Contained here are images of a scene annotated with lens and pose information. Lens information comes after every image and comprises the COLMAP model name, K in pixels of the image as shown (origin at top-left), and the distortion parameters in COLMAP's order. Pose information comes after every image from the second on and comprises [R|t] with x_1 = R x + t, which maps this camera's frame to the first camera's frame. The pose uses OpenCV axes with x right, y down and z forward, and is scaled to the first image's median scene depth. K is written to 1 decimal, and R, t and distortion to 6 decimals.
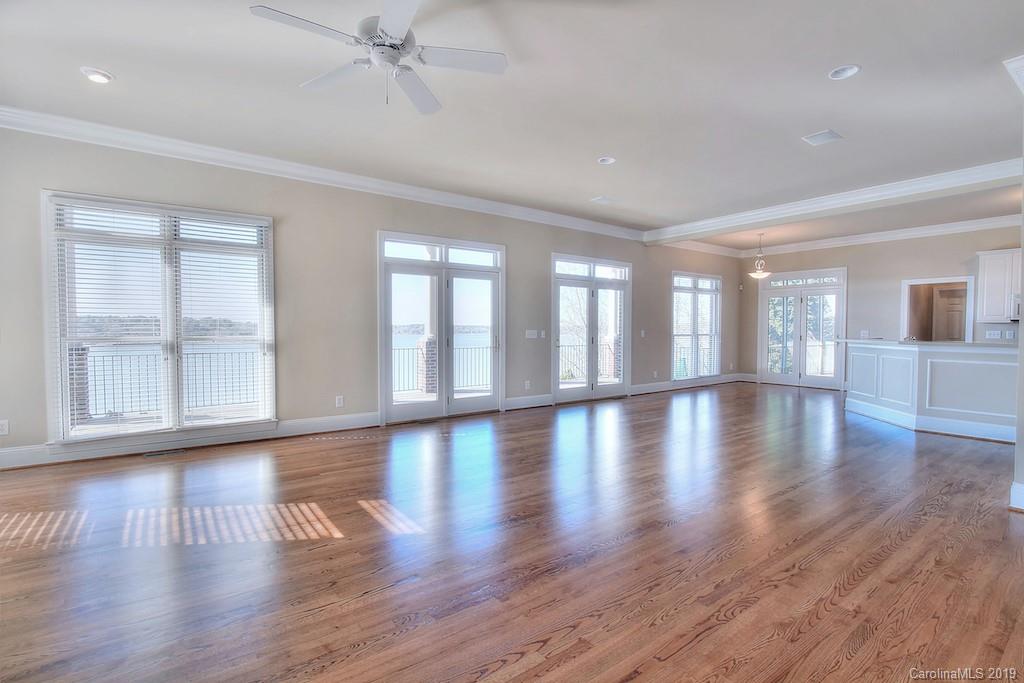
lens RADIAL K [[475.1, 0, 511.4], [0, 475.1, 345.3], [0, 0, 1]] dist [-0.003840, 0.000756]
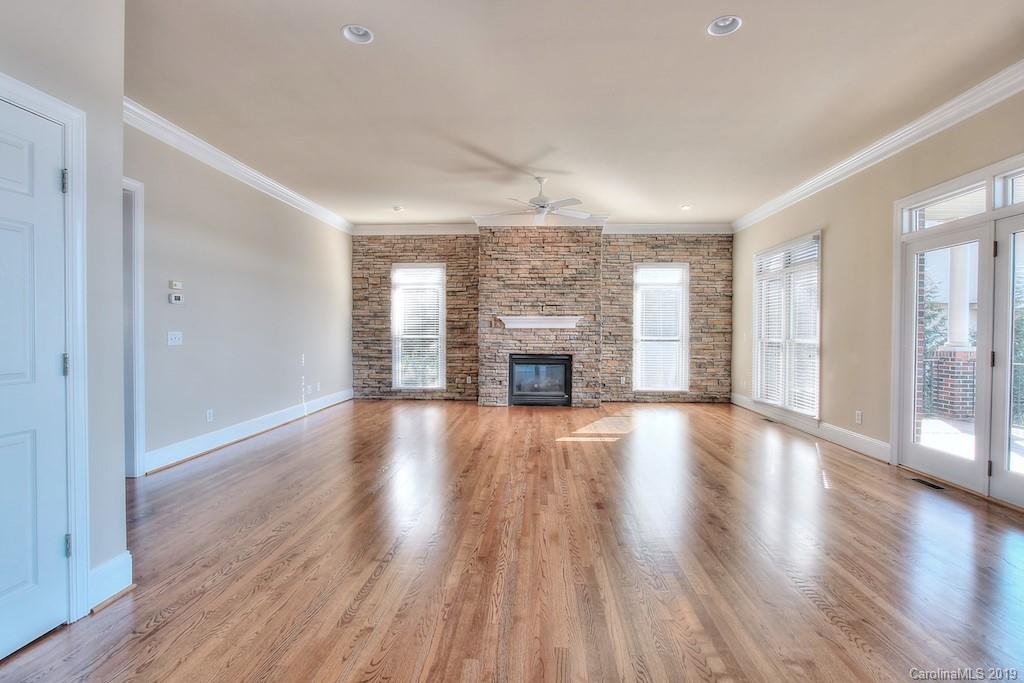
lens RADIAL K [[495.0, 0, 516.8], [0, 495.0, 338.6], [0, 0, 1]] dist [-0.013704, 0.001084]
pose [[-0.638950, 0.006575, -0.769221, 0.667667], [-0.028105, 0.999096, 0.031885, -0.033131], [0.768735, 0.041992, -0.638187, 1.006125]]
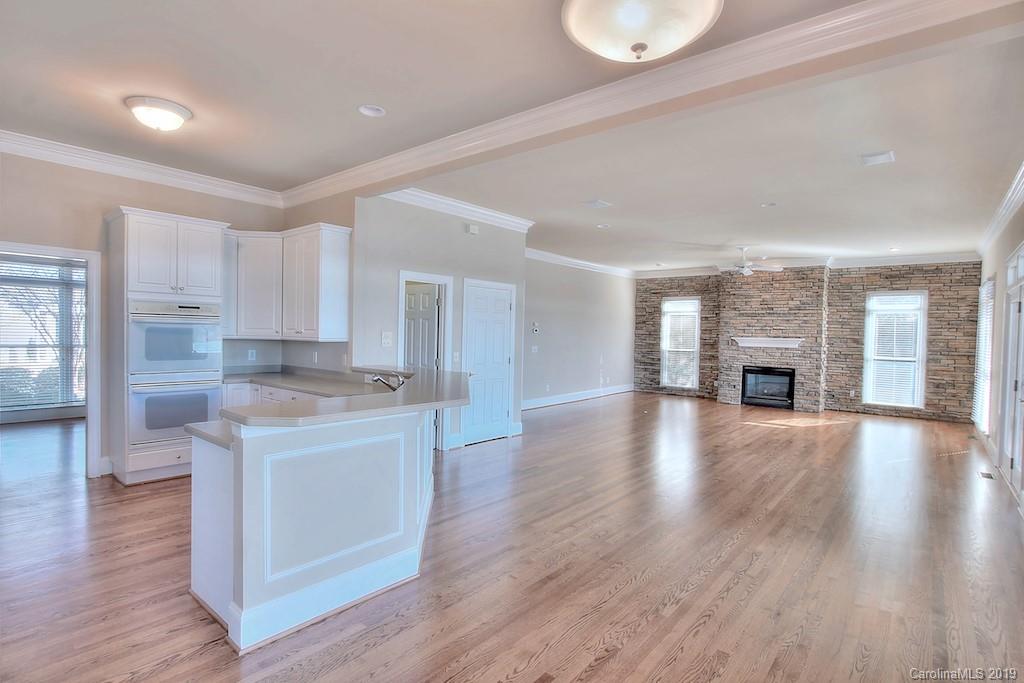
lens RADIAL K [[495.0, 0, 513.9], [0, 495.0, 343.9], [0, 0, 1]] dist [-0.013704, 0.001084]
pose [[-0.972159, -0.016376, -0.233748, 0.866261], [-0.029156, 0.998257, 0.051321, -0.093618], [0.232500, 0.056707, -0.970942, 1.669269]]
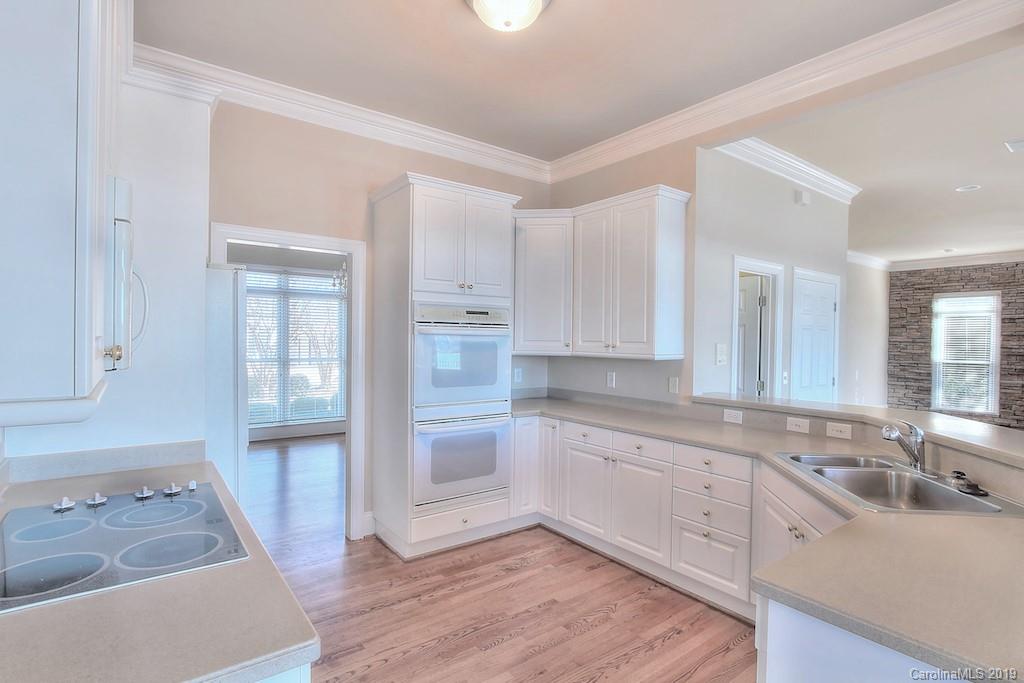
lens RADIAL K [[495.0, 0, 520.8], [0, 495.0, 344.4], [0, 0, 1]] dist [-0.013704, 0.001084]
pose [[-0.999743, -0.014236, -0.017641, 1.146795], [-0.014996, 0.998931, 0.043728, -0.085840], [0.017000, 0.043982, -0.998888, 1.355039]]
